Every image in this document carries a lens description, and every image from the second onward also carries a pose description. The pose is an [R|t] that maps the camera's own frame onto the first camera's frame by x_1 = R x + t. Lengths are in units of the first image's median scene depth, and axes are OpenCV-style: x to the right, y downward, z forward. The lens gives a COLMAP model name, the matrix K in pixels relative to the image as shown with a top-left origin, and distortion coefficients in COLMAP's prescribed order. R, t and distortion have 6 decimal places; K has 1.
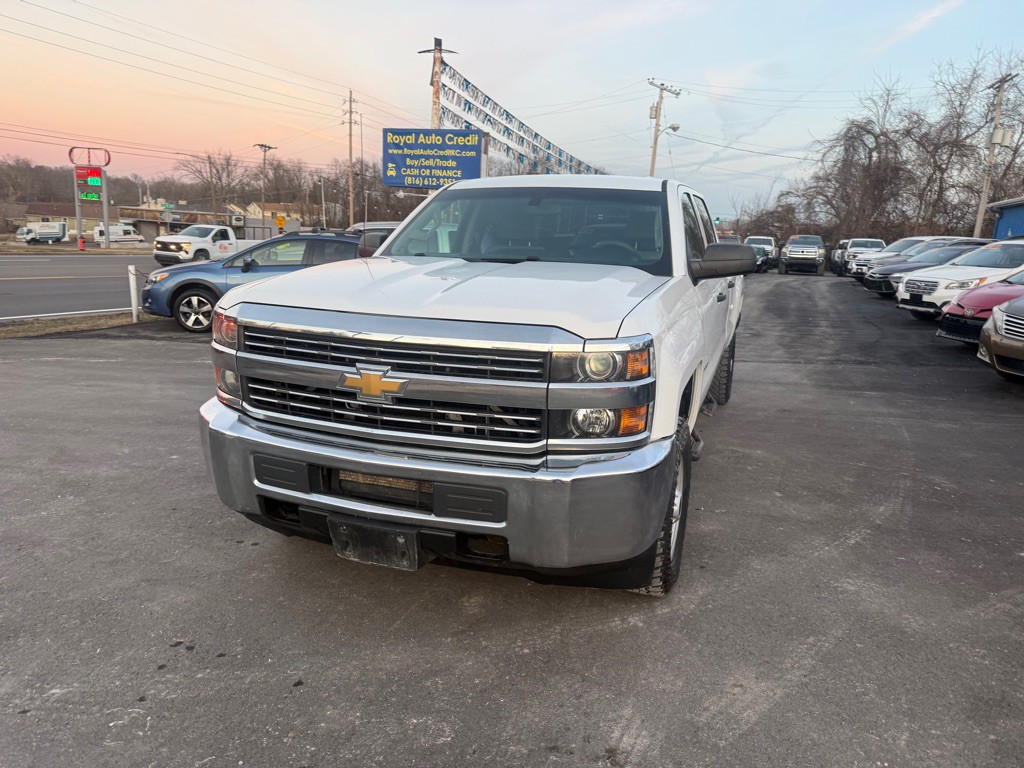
lens RADIAL K [[715.6, 0, 518.4], [0, 715.6, 388.6], [0, 0, 1]] dist [0.043905, -0.051970]
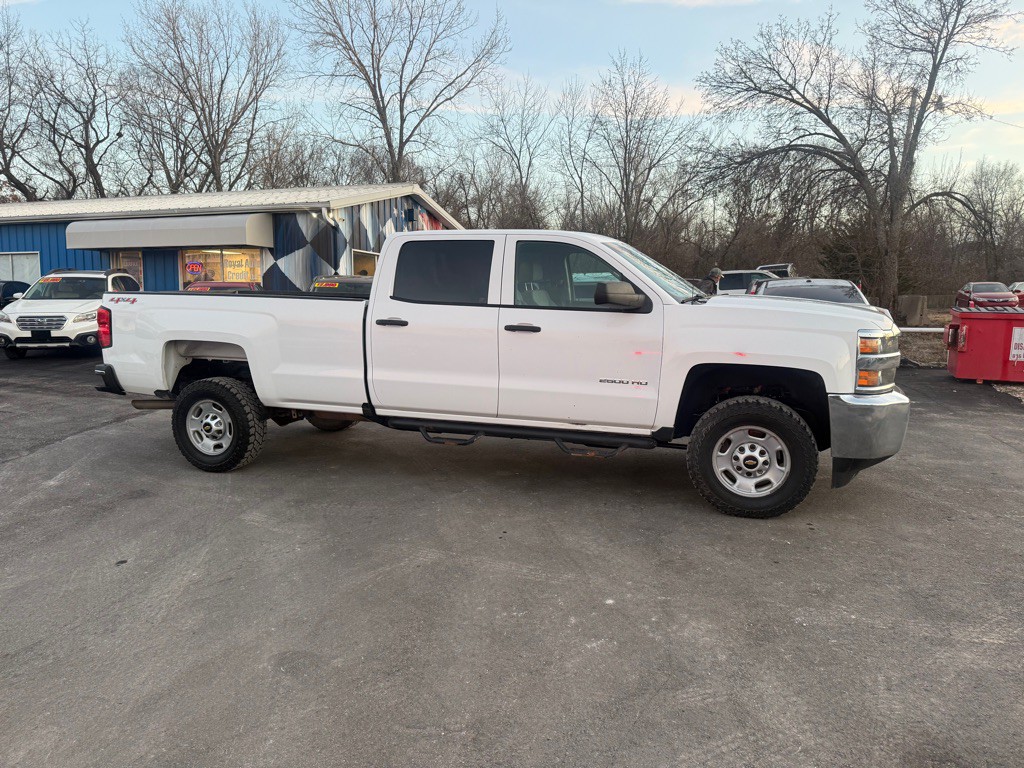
lens RADIAL K [[715.6, 0, 511.8], [0, 715.6, 381.8], [0, 0, 1]] dist [0.043905, -0.051970]
pose [[-0.009287, -0.166162, 0.986055, -0.685531], [0.210504, 0.963675, 0.164374, -0.151243], [-0.977549, 0.209095, 0.026028, 0.622406]]
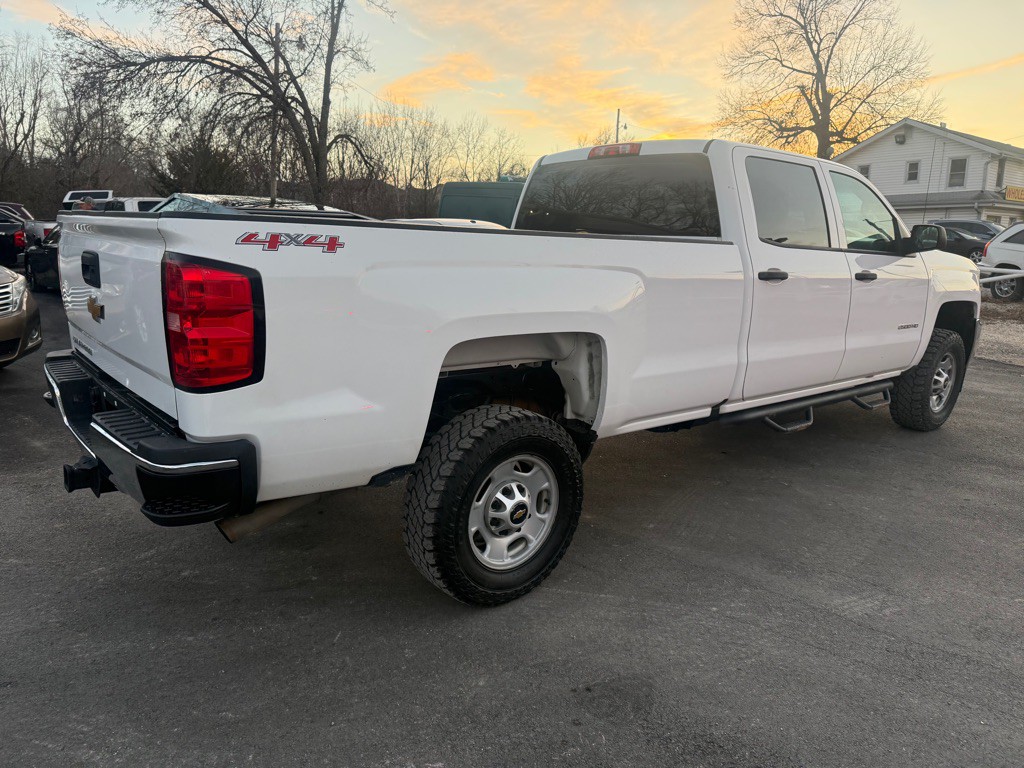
lens RADIAL K [[715.0, 0, 517.2], [0, 715.0, 420.6], [0, 0, 1]] dist [0.027544, -0.040830]
pose [[-0.859674, -0.182515, 0.477126, -0.123351], [0.052759, 0.897280, 0.438298, -0.243125], [-0.508111, 0.401966, -0.761739, 1.196740]]
